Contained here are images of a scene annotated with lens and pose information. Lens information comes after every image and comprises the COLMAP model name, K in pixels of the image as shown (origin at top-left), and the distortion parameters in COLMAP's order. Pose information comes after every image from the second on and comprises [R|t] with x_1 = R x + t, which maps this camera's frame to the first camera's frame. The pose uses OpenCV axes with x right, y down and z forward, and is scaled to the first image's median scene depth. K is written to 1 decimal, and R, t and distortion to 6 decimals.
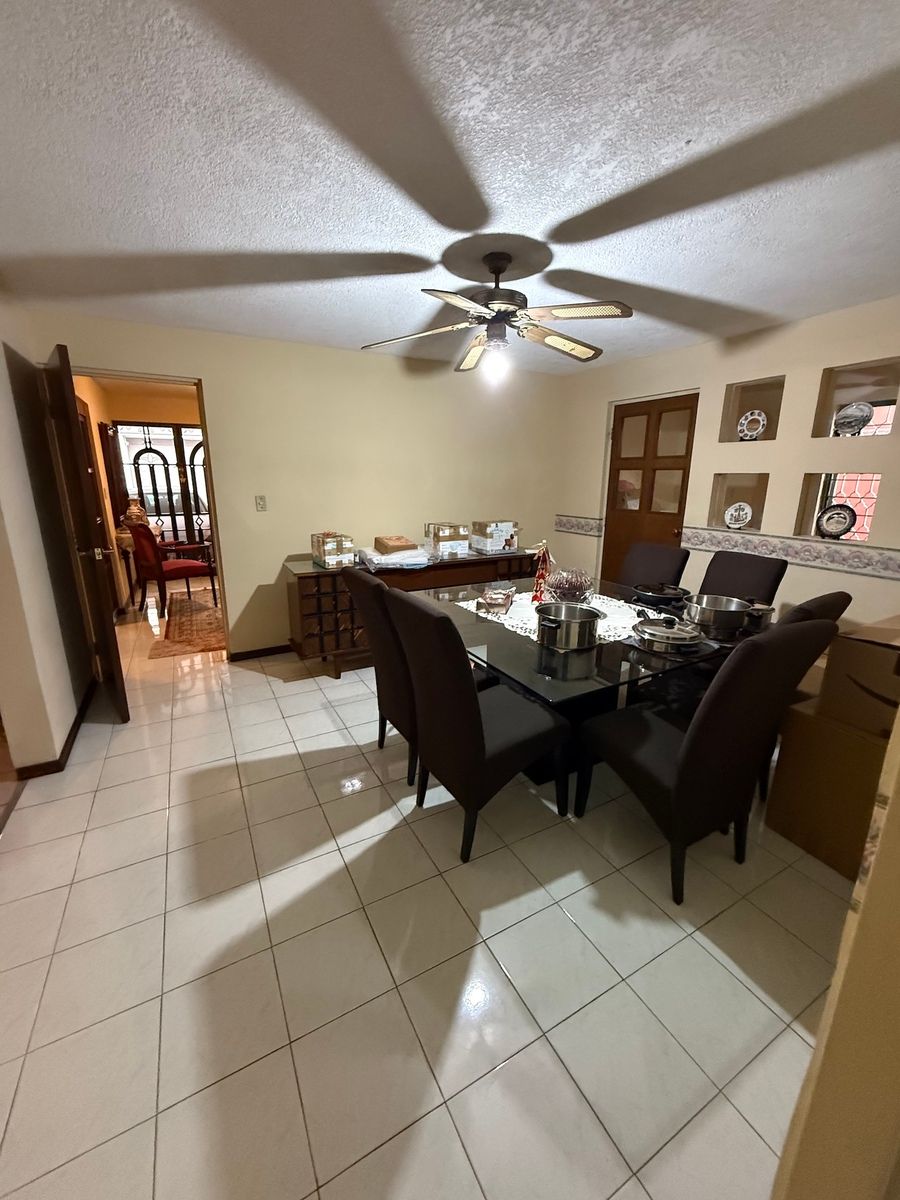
lens RADIAL K [[483.0, 0, 450.0], [0, 483.0, 600.0], [0, 0, 1]] dist [0.000445, -0.000136]
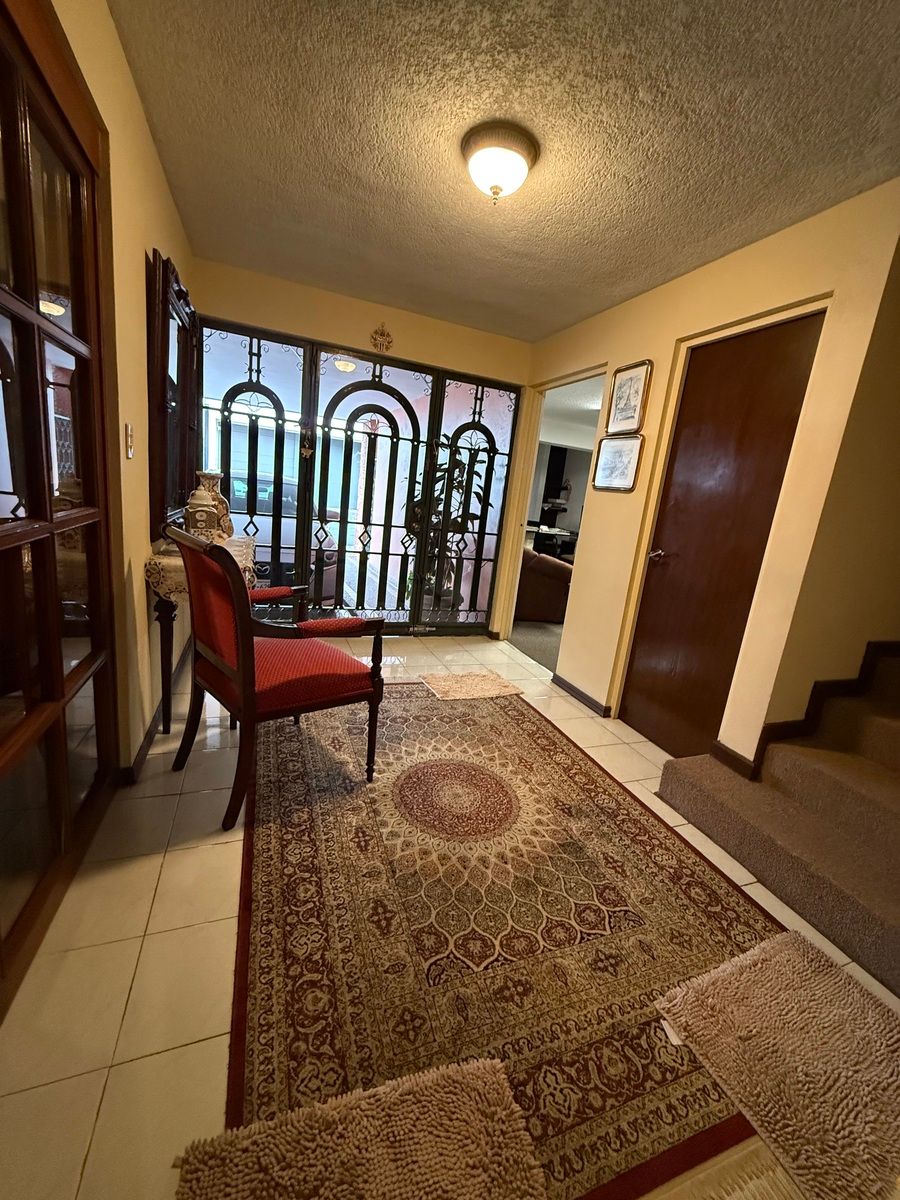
lens RADIAL K [[483.0, 0, 450.0], [0, 483.0, 600.0], [0, 0, 1]] dist [0.000445, -0.000136]
pose [[0.985413, 0.124582, -0.115934, -0.336242], [-0.129831, 0.990774, -0.038862, -0.096911], [0.110023, 0.053347, 0.992496, 0.534755]]
